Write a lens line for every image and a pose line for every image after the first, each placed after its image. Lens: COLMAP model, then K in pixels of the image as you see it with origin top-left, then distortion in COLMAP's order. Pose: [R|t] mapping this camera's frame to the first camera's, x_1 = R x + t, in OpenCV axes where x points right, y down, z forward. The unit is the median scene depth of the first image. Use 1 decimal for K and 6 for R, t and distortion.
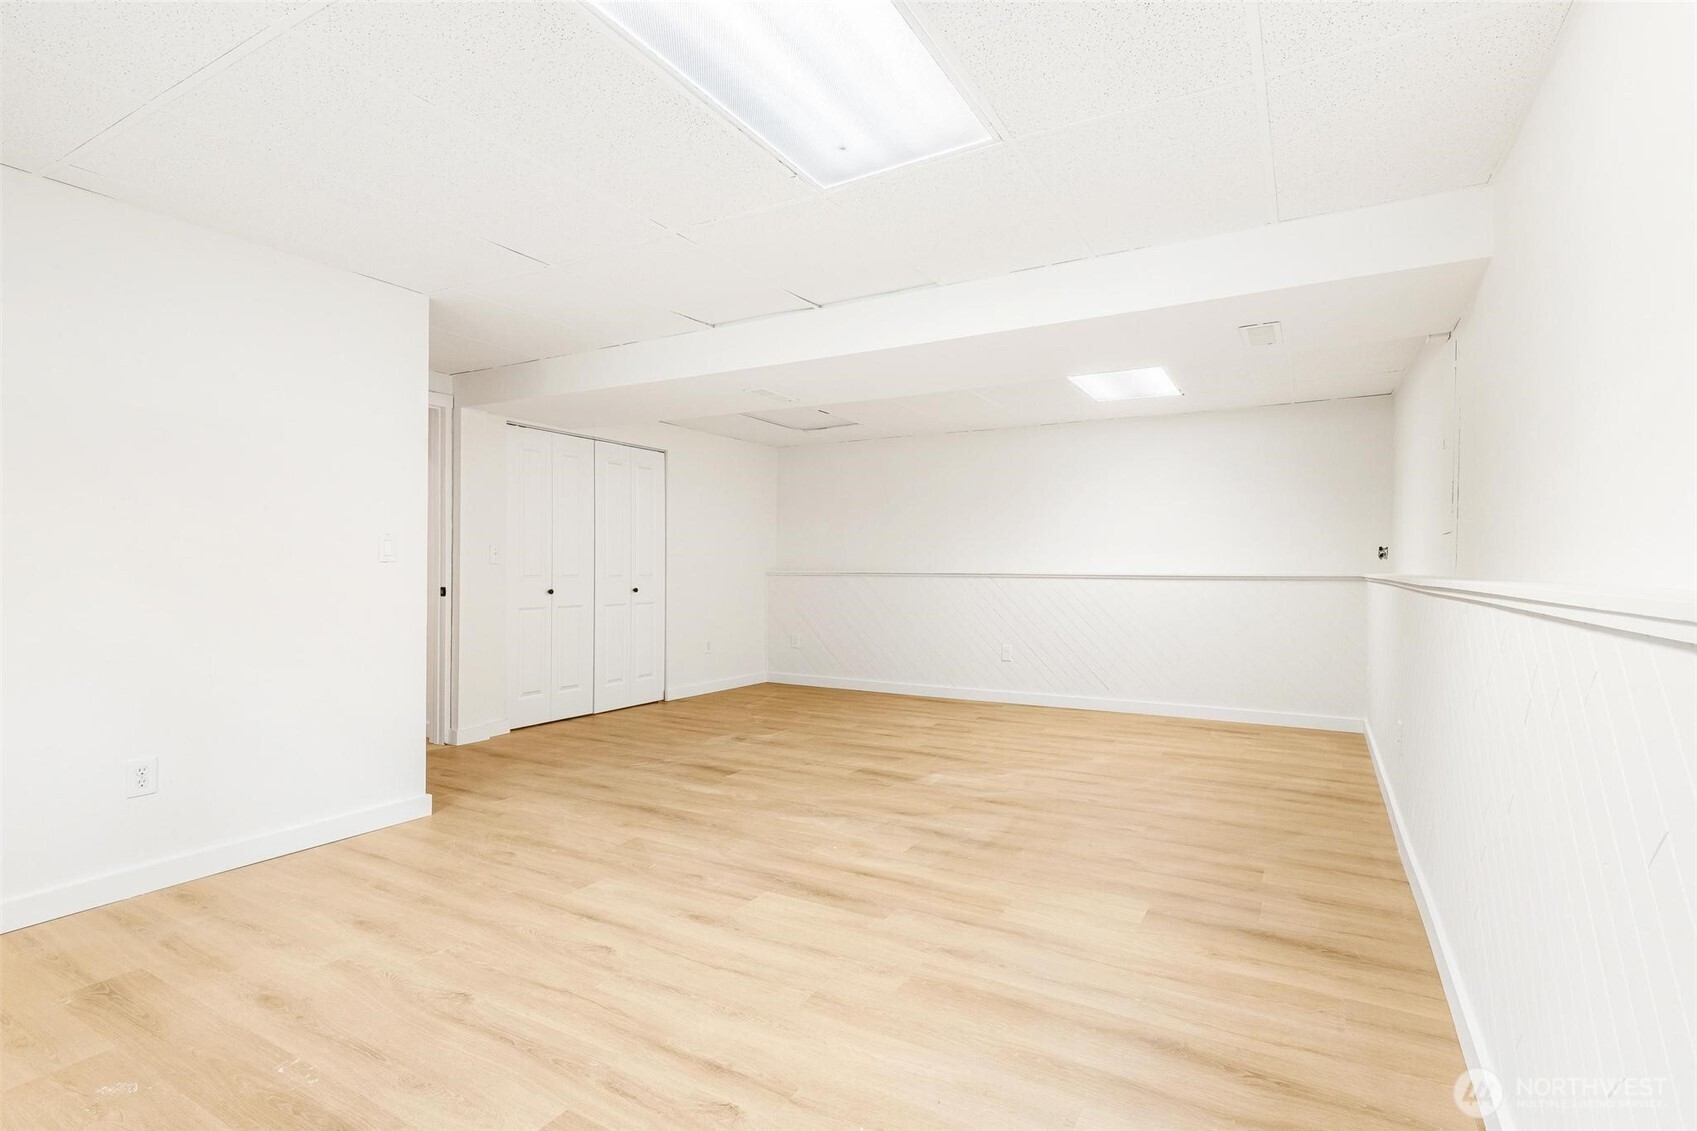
lens RADIAL K [[815.2, 0, 853.6], [0, 815.2, 568.4], [0, 0, 1]] dist [0.003390, -0.001115]
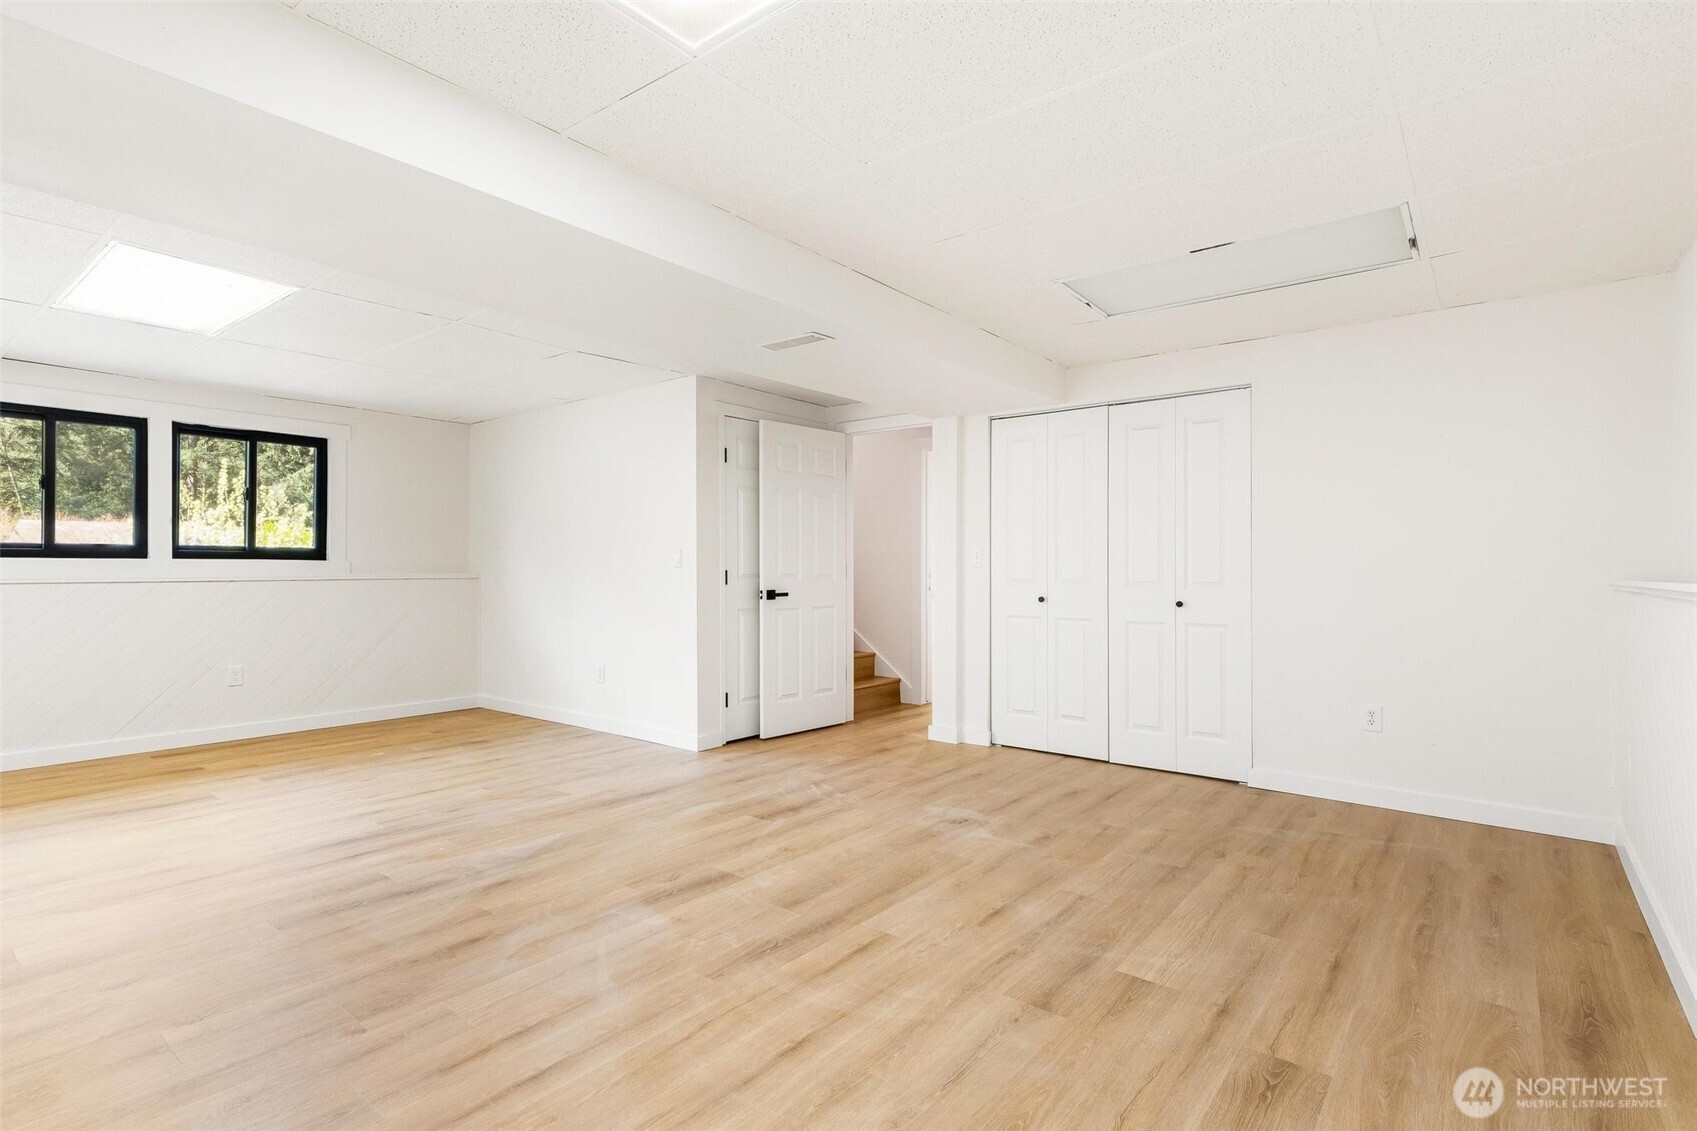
lens RADIAL K [[815.2, 0, 860.7], [0, 815.2, 565.2], [0, 0, 1]] dist [0.003390, -0.001115]
pose [[-0.145129, -0.009259, -0.989369, 0.838844], [-0.001485, 0.999957, -0.009140, 0.000792], [0.989412, 0.000143, -0.145136, 1.546052]]
